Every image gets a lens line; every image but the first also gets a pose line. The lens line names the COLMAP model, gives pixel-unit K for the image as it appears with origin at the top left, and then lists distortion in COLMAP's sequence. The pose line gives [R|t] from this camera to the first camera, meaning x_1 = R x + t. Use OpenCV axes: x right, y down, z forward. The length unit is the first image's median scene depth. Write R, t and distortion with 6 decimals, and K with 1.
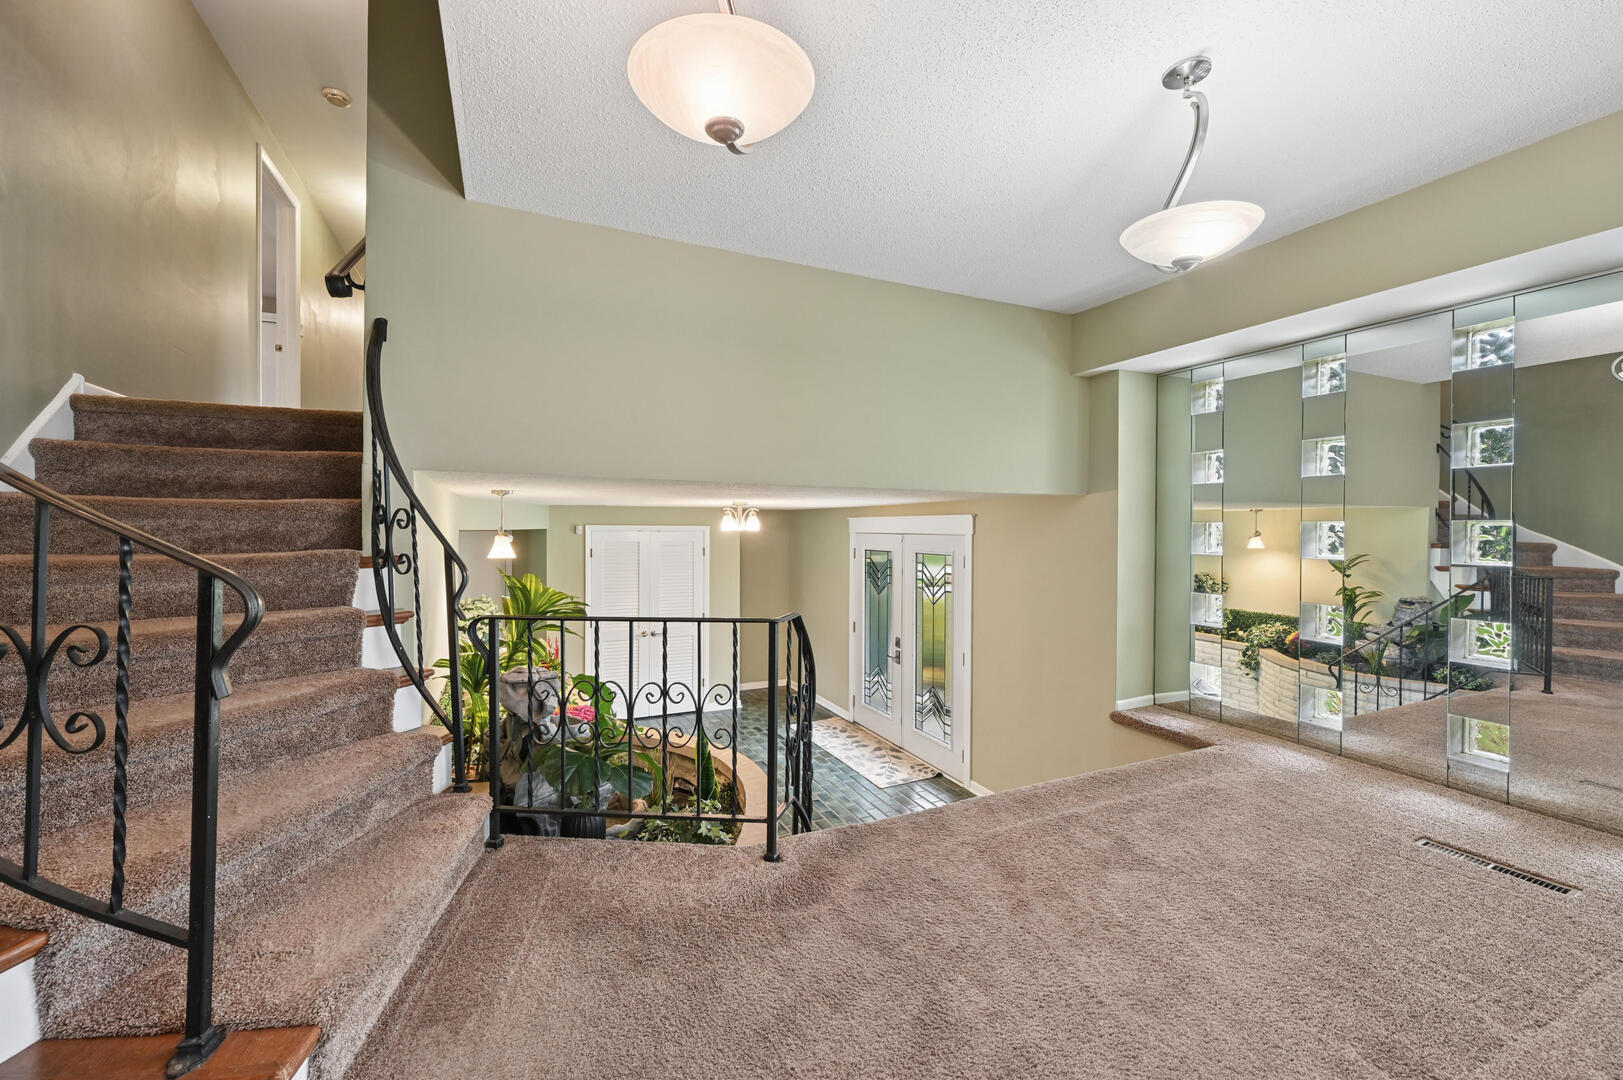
lens RADIAL K [[653.8, 0, 818.1], [0, 653.8, 532.5], [0, 0, 1]] dist [-0.000706, 0.000005]
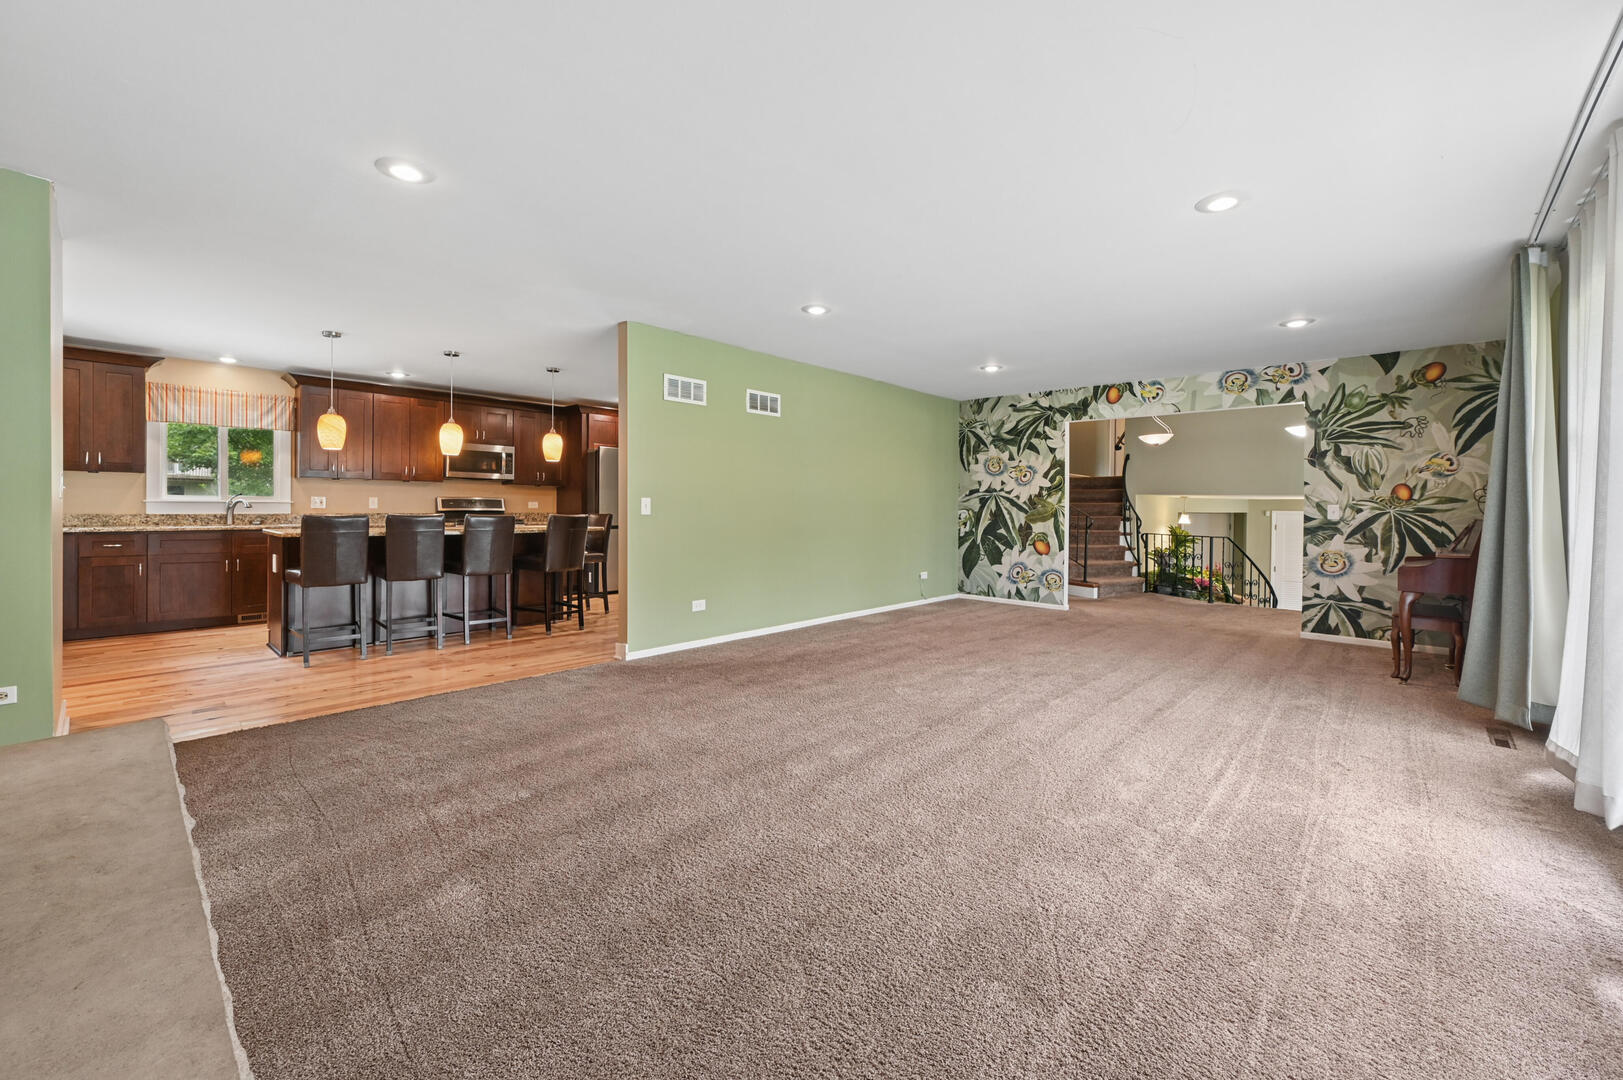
lens RADIAL K [[653.8, 0, 820.8], [0, 653.8, 512.5], [0, 0, 1]] dist [-0.000706, 0.000005]
pose [[0.395333, 0.007846, -0.918504, 2.066599], [-0.015810, 0.999874, 0.001736, 0.024879], [0.918402, 0.013835, 0.395407, -2.075982]]
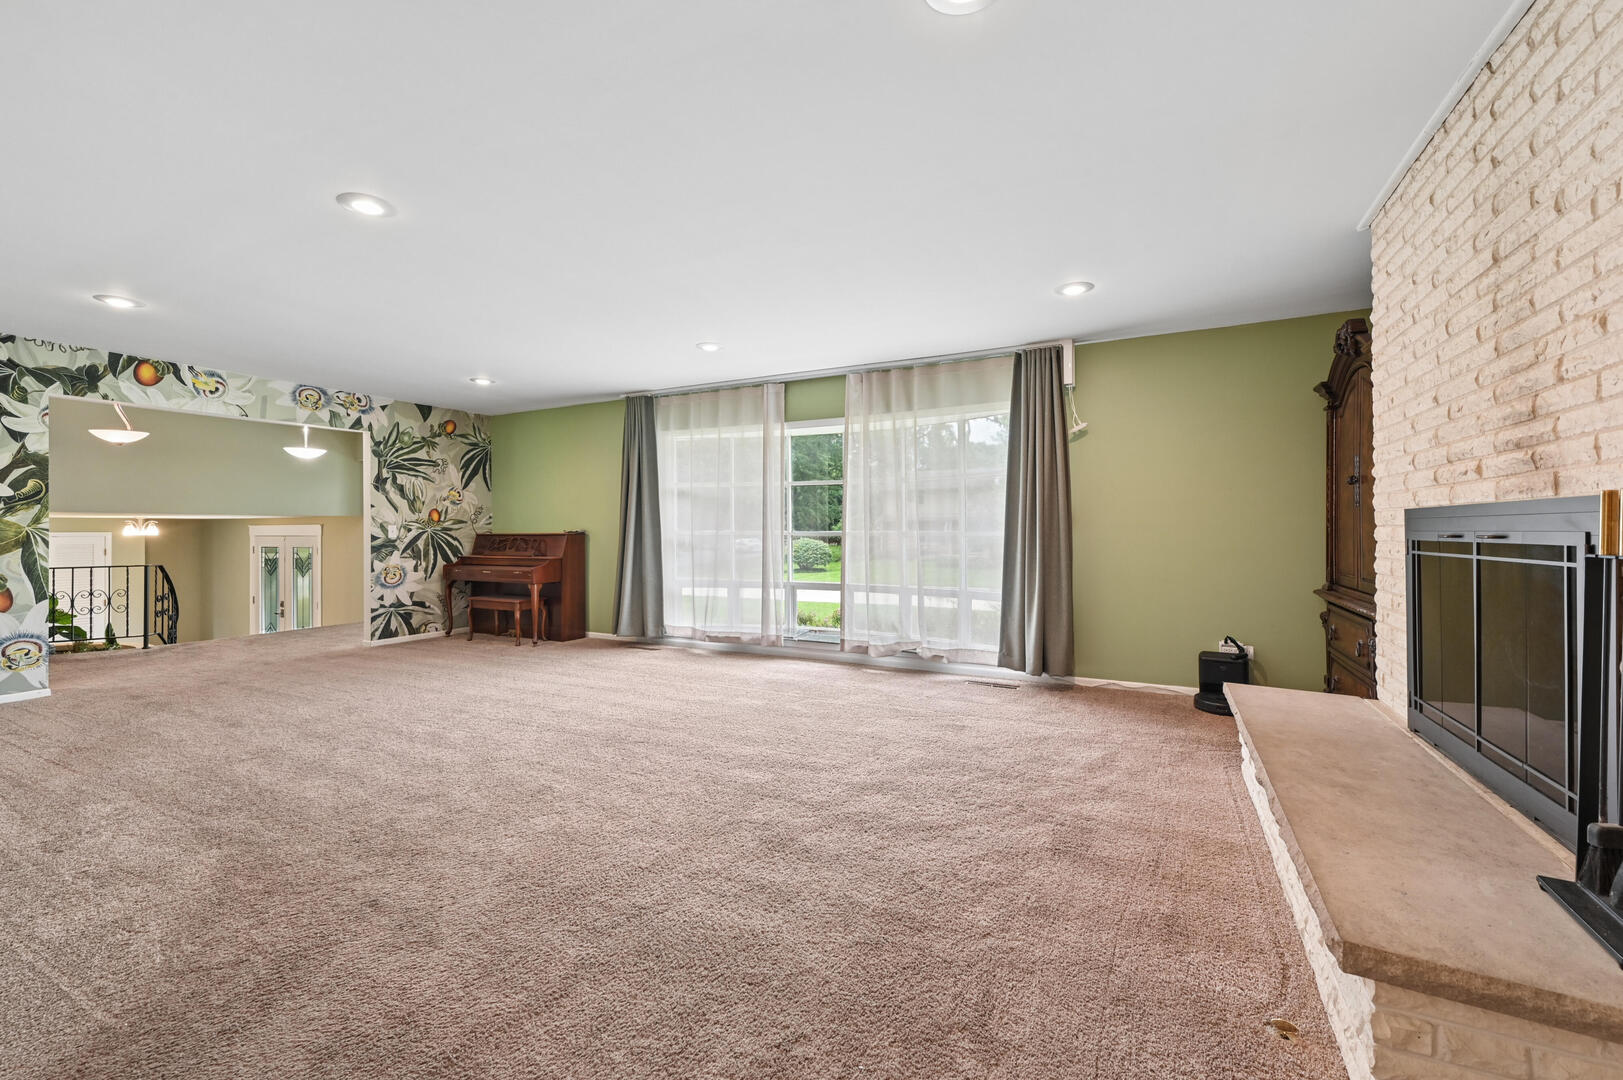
lens RADIAL K [[653.8, 0, 812.6], [0, 653.8, 524.3], [0, 0, 1]] dist [-0.000706, 0.000005]
pose [[0.788137, -0.004705, 0.615482, 0.407626], [0.013939, 0.999851, -0.010206, 0.020448], [-0.615342, 0.016623, 0.788085, -2.652712]]
